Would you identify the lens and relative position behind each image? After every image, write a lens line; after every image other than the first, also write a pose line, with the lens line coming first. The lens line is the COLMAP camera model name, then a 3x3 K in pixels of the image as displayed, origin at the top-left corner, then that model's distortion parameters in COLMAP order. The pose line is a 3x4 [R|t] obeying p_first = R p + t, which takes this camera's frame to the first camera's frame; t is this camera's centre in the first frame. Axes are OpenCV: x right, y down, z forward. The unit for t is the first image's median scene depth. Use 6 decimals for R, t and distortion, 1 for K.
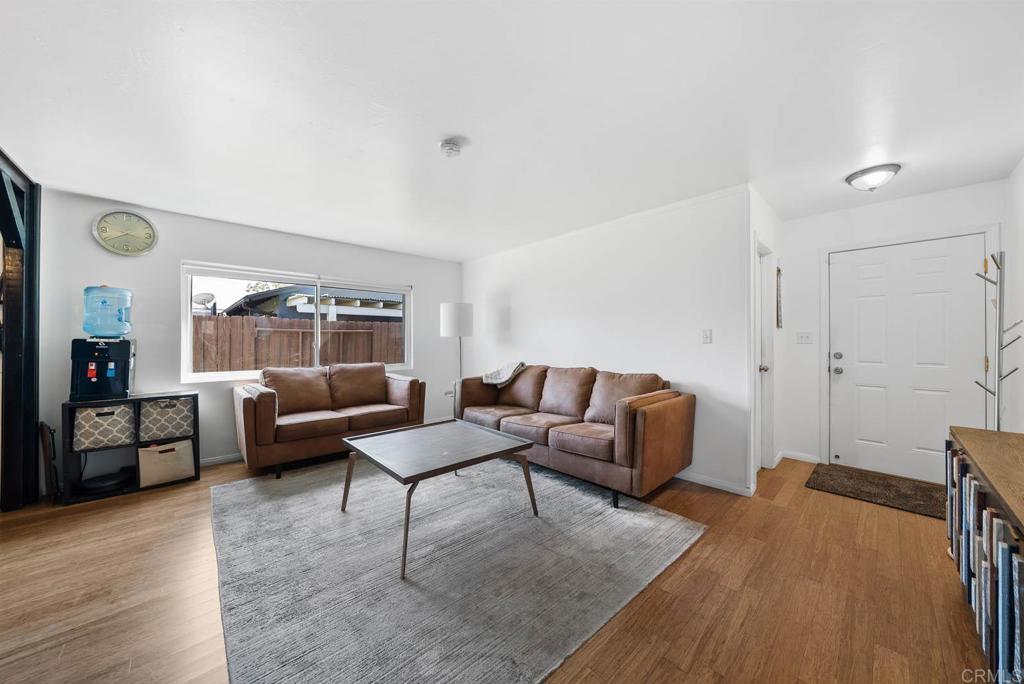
lens RADIAL K [[351.6, 0, 507.2], [0, 351.6, 337.3], [0, 0, 1]] dist [-0.002367, 0.000162]
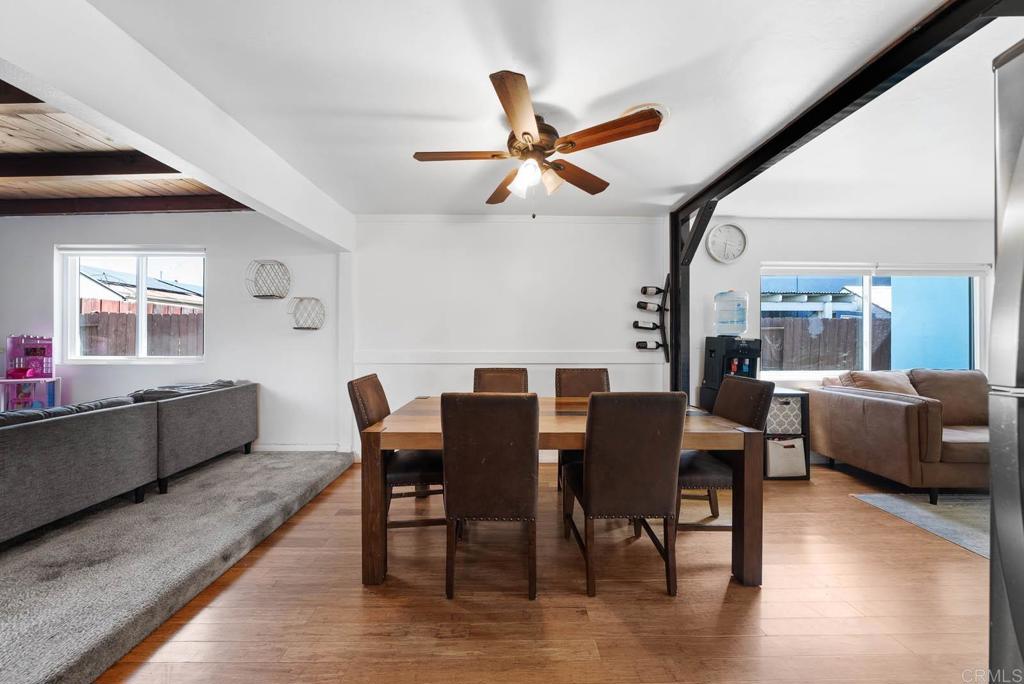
lens RADIAL K [[351.6, 0, 512.3], [0, 351.6, 336.2], [0, 0, 1]] dist [-0.002367, 0.000162]
pose [[0.748961, -0.002004, -0.662611, -0.865712], [0.002890, 0.999996, 0.000241, -0.002656], [0.662608, -0.002095, 0.748963, -0.299269]]
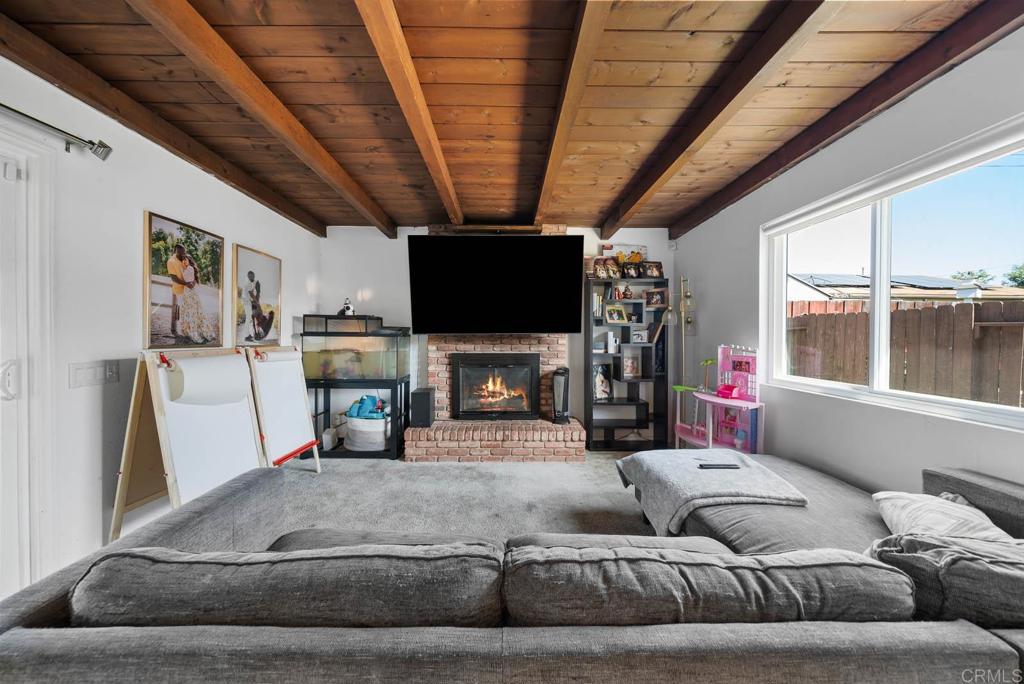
lens RADIAL K [[351.6, 0, 508.0], [0, 351.6, 338.1], [0, 0, 1]] dist [-0.002367, 0.000162]
pose [[-0.663070, 0.002603, -0.748553, -1.603765], [-0.000036, 0.999994, 0.003509, -0.028539], [0.748557, 0.002354, -0.663066, -0.320470]]
